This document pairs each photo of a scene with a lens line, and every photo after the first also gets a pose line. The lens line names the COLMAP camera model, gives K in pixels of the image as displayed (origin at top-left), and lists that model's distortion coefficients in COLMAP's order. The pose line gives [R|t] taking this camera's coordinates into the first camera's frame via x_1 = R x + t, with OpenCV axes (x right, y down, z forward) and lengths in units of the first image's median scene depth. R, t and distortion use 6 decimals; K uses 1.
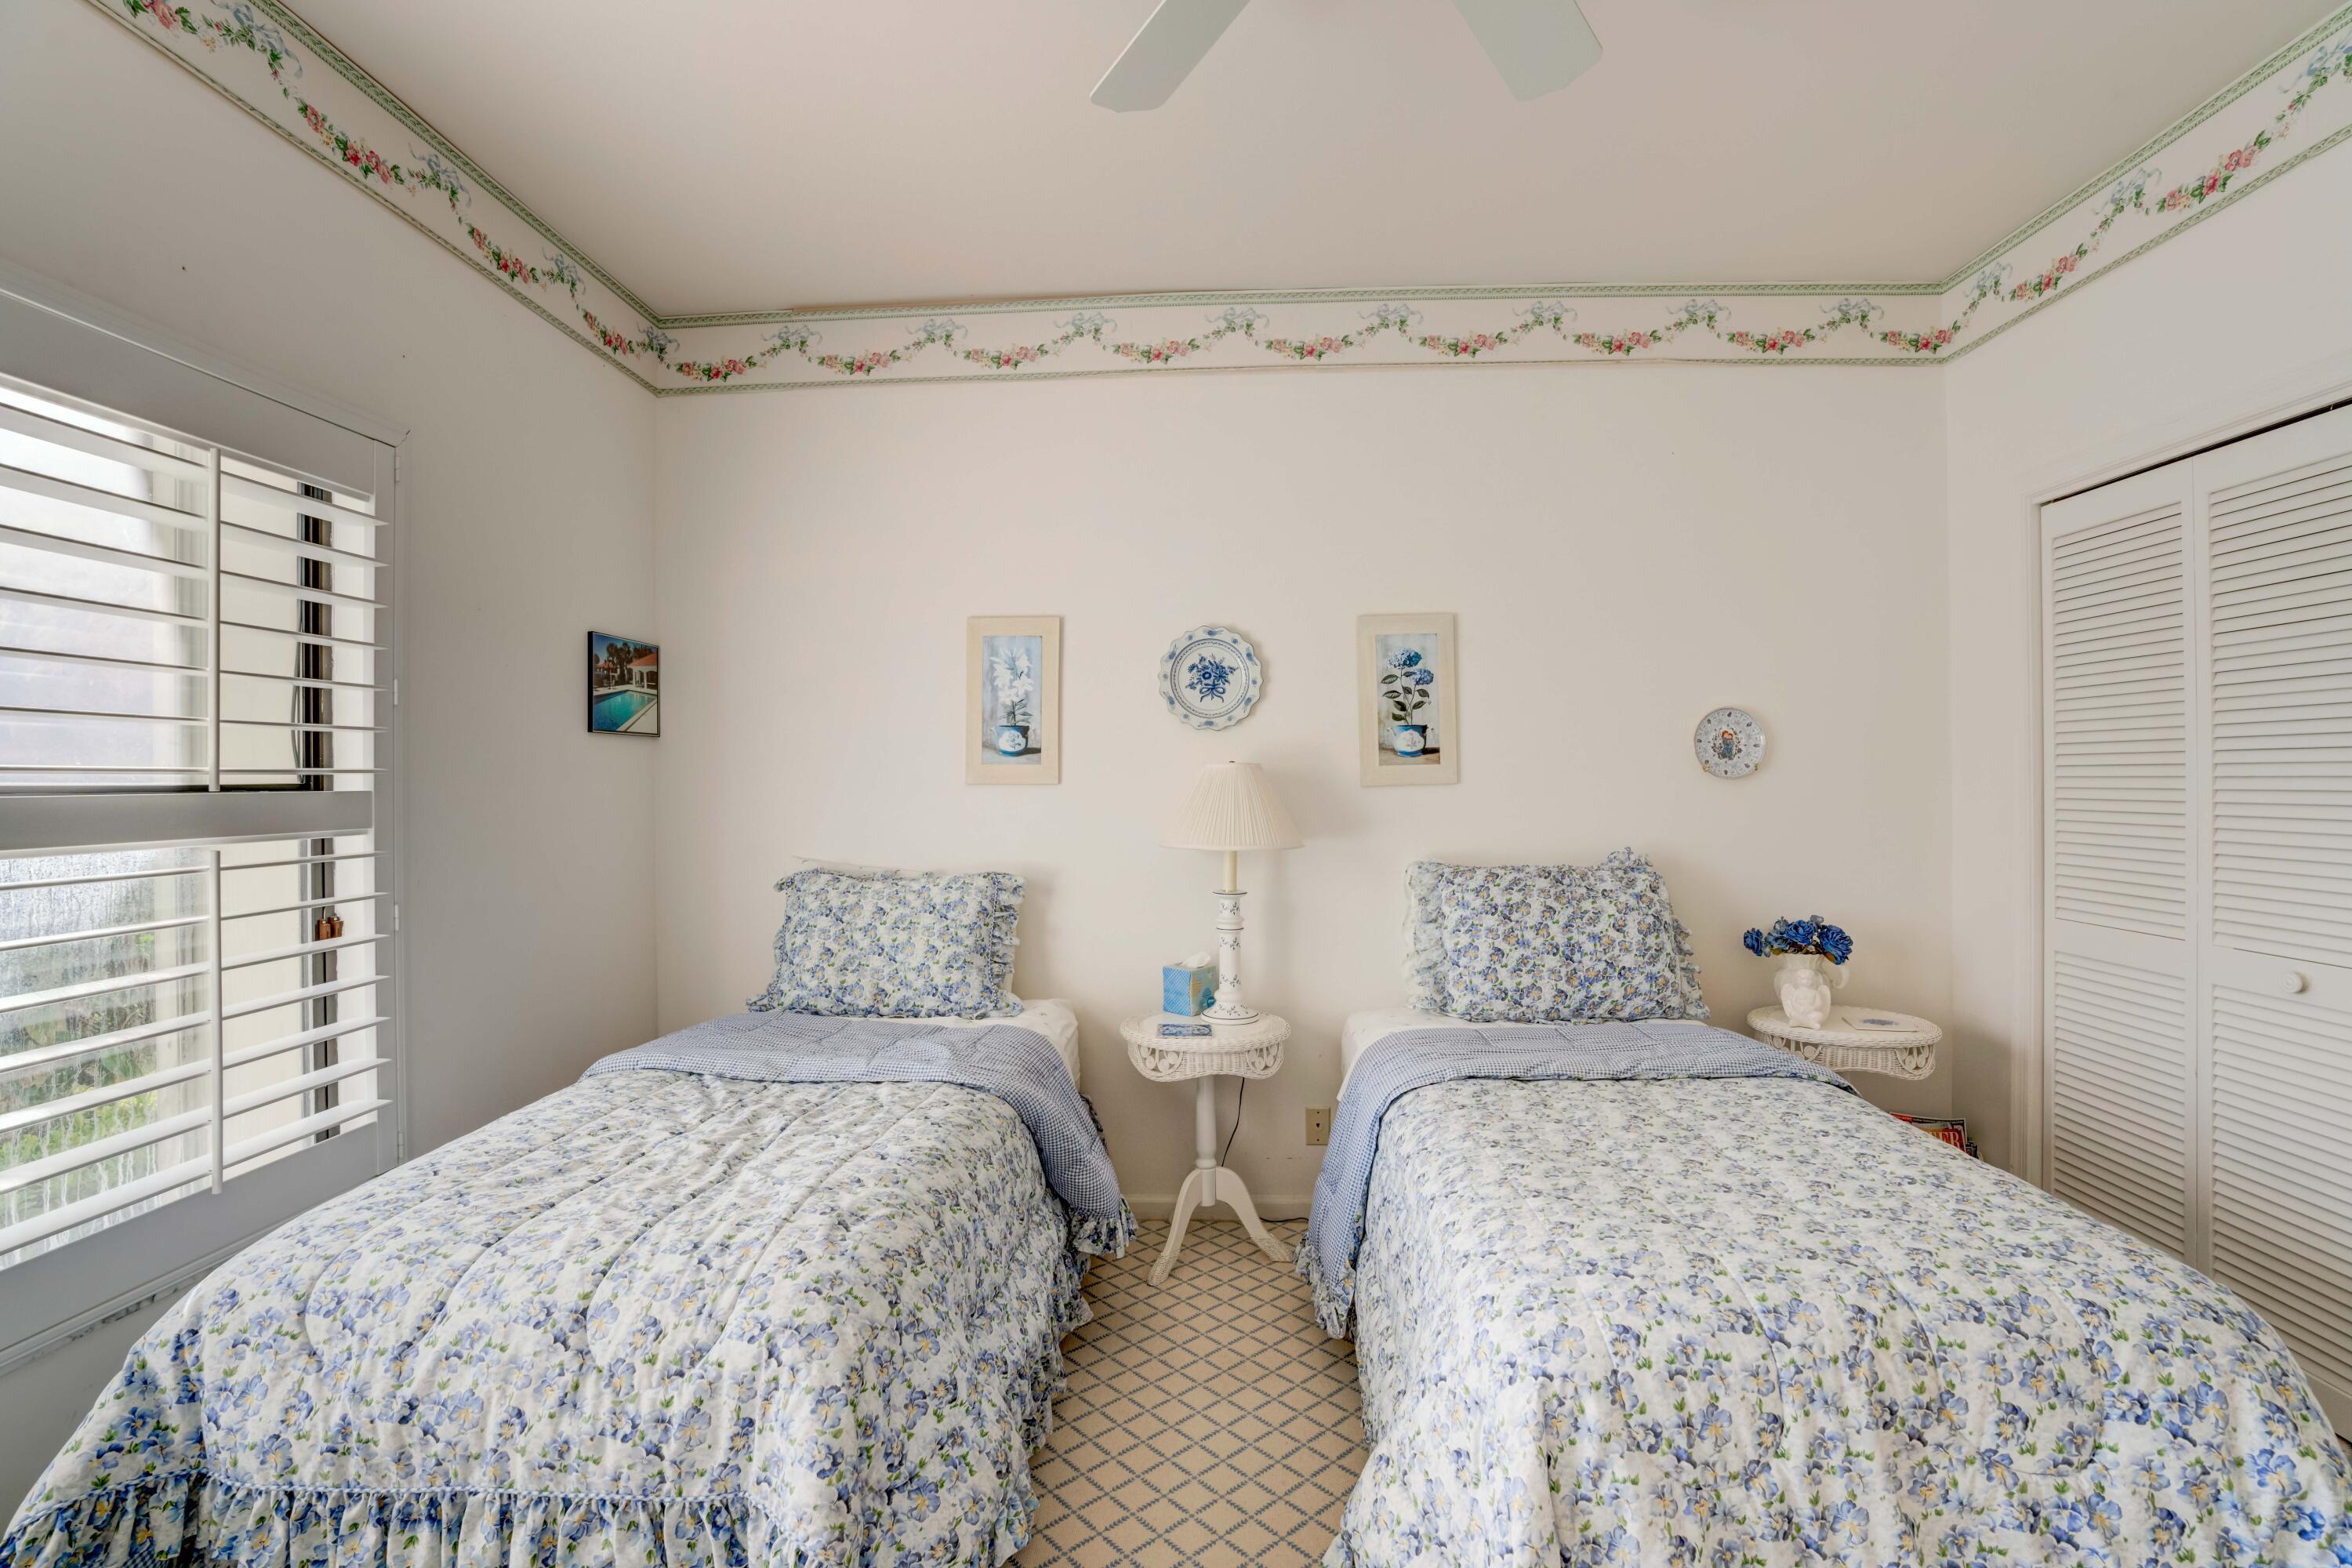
lens RADIAL K [[1079.9, 0, 1172.1], [0, 1079.9, 770.9], [0, 0, 1]] dist [-0.066891, 0.024115]
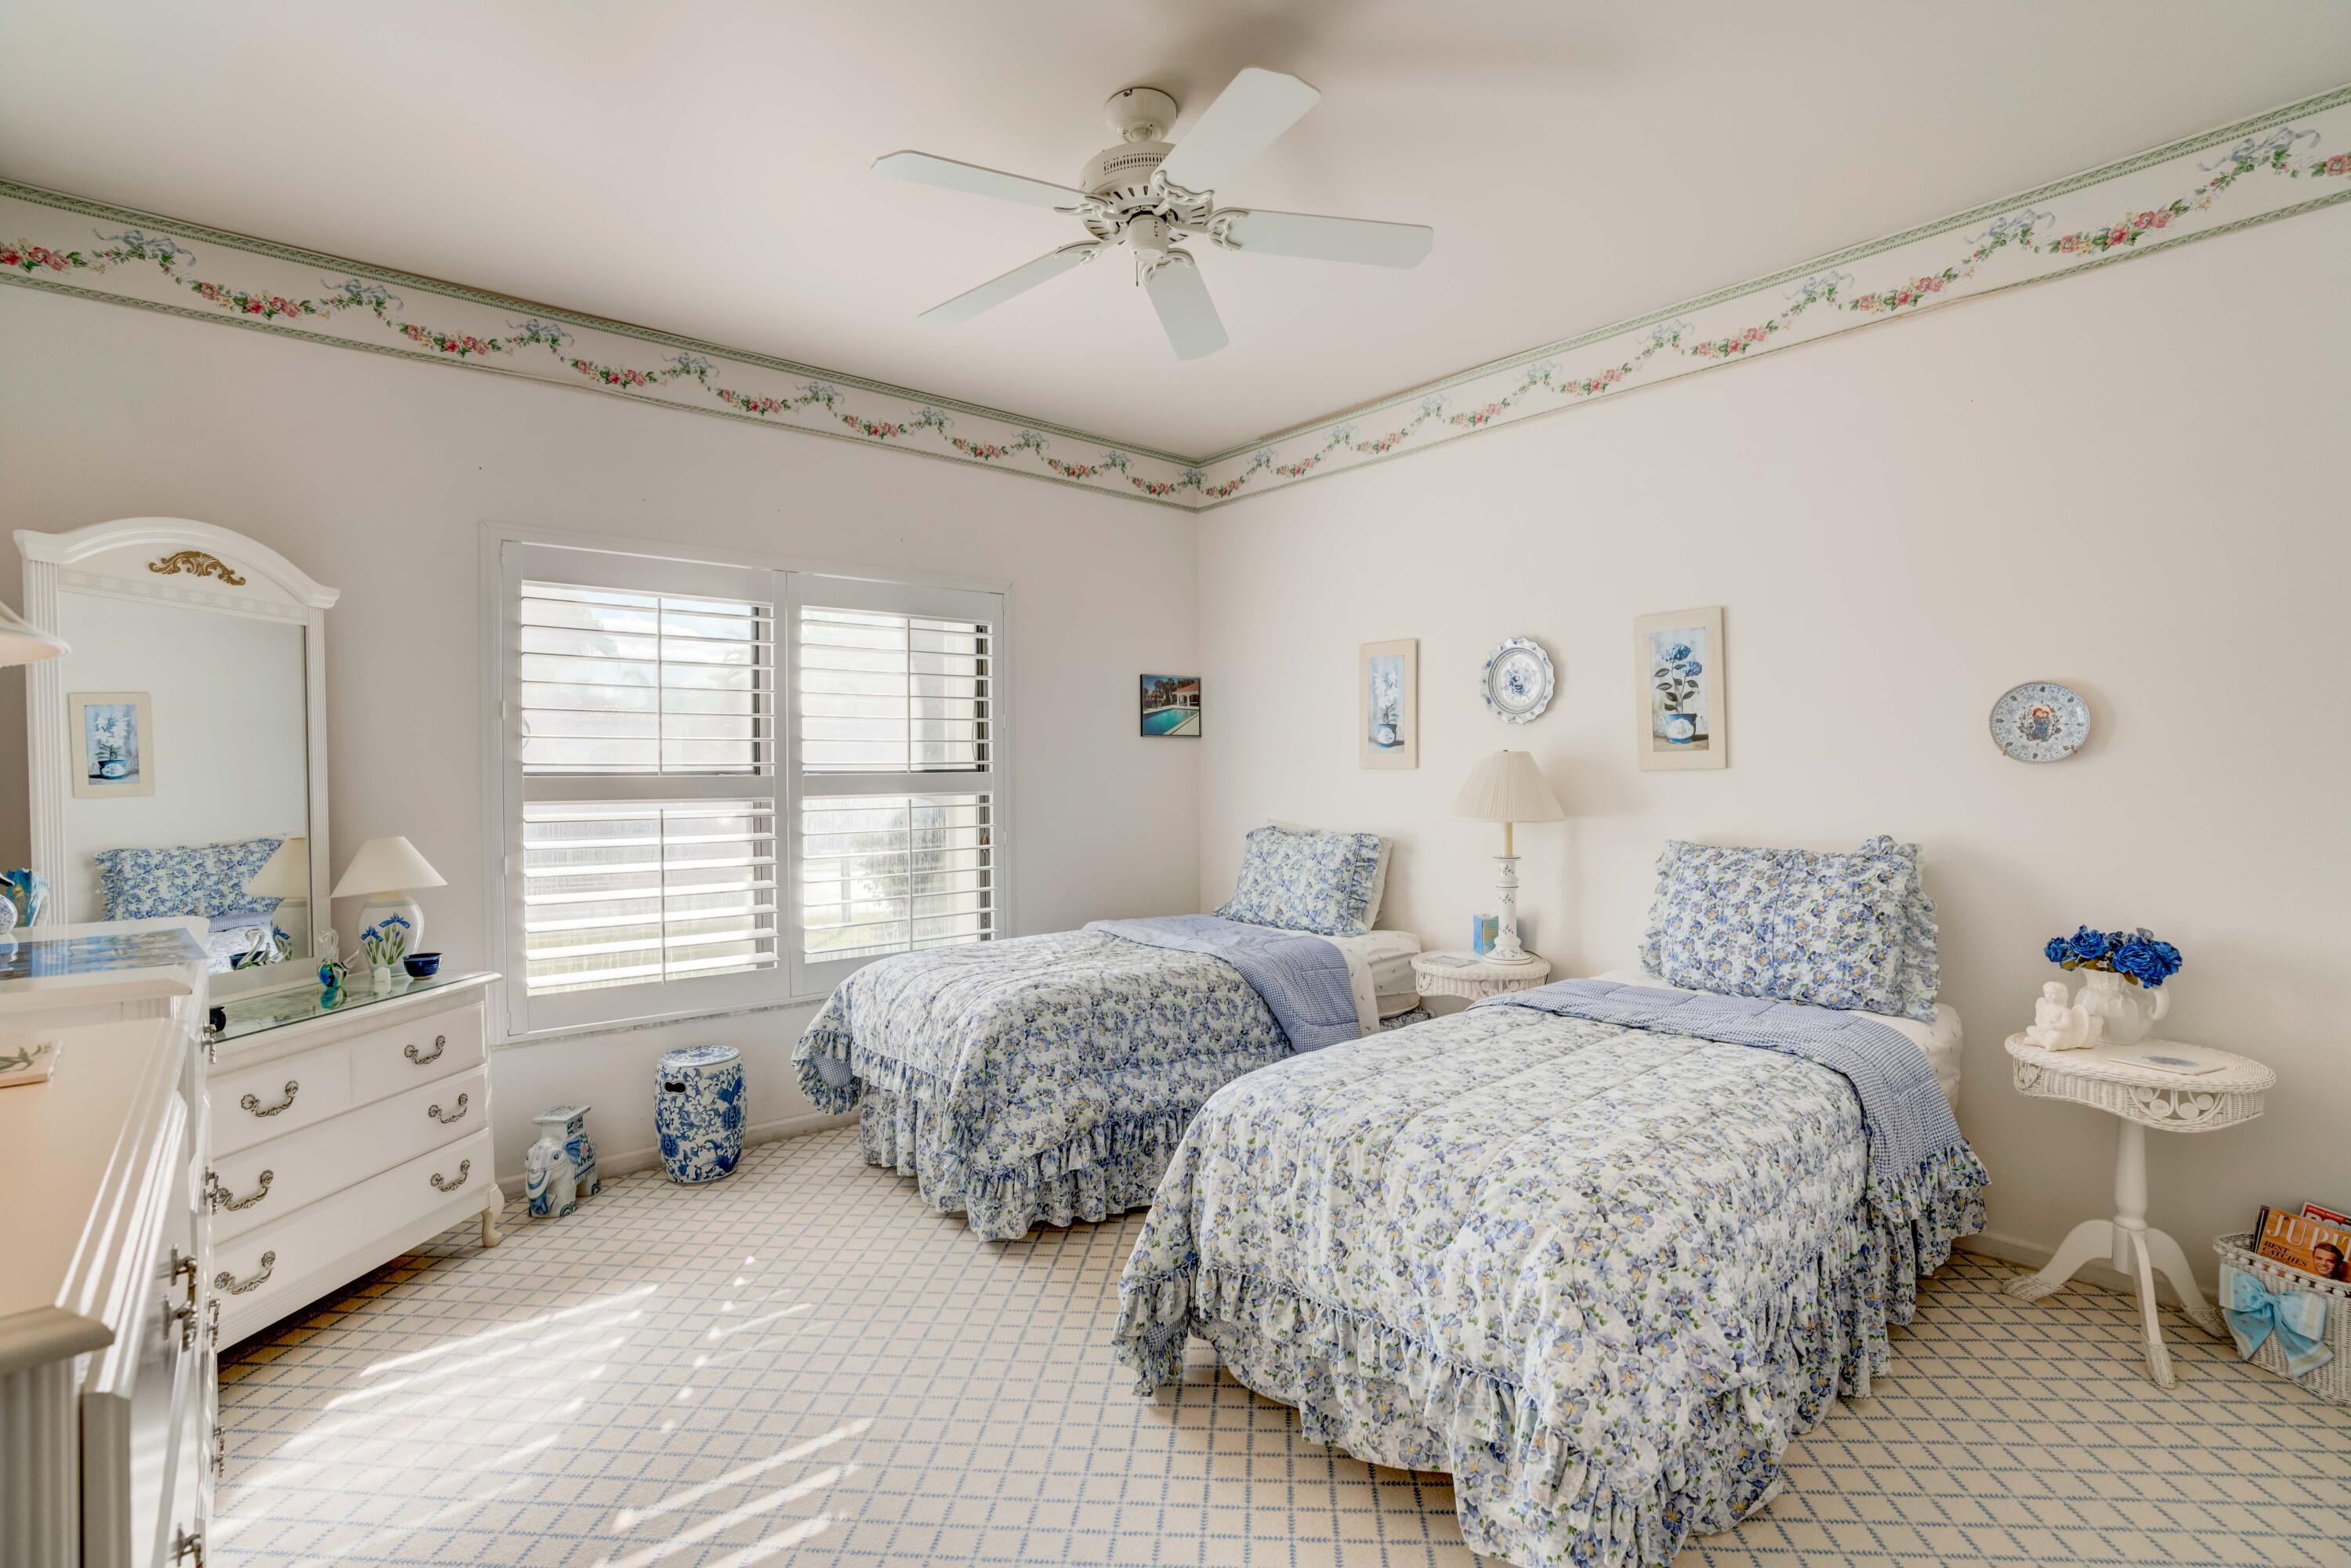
lens RADIAL K [[1079.4, 0, 1200.7], [0, 1079.4, 798.3], [0, 0, 1]] dist [-0.066891, 0.024115]
pose [[0.697525, 0.020068, -0.716279, 0.689600], [0.003780, 0.999491, 0.031685, 0.006481], [0.716550, -0.024809, 0.697094, -0.092349]]
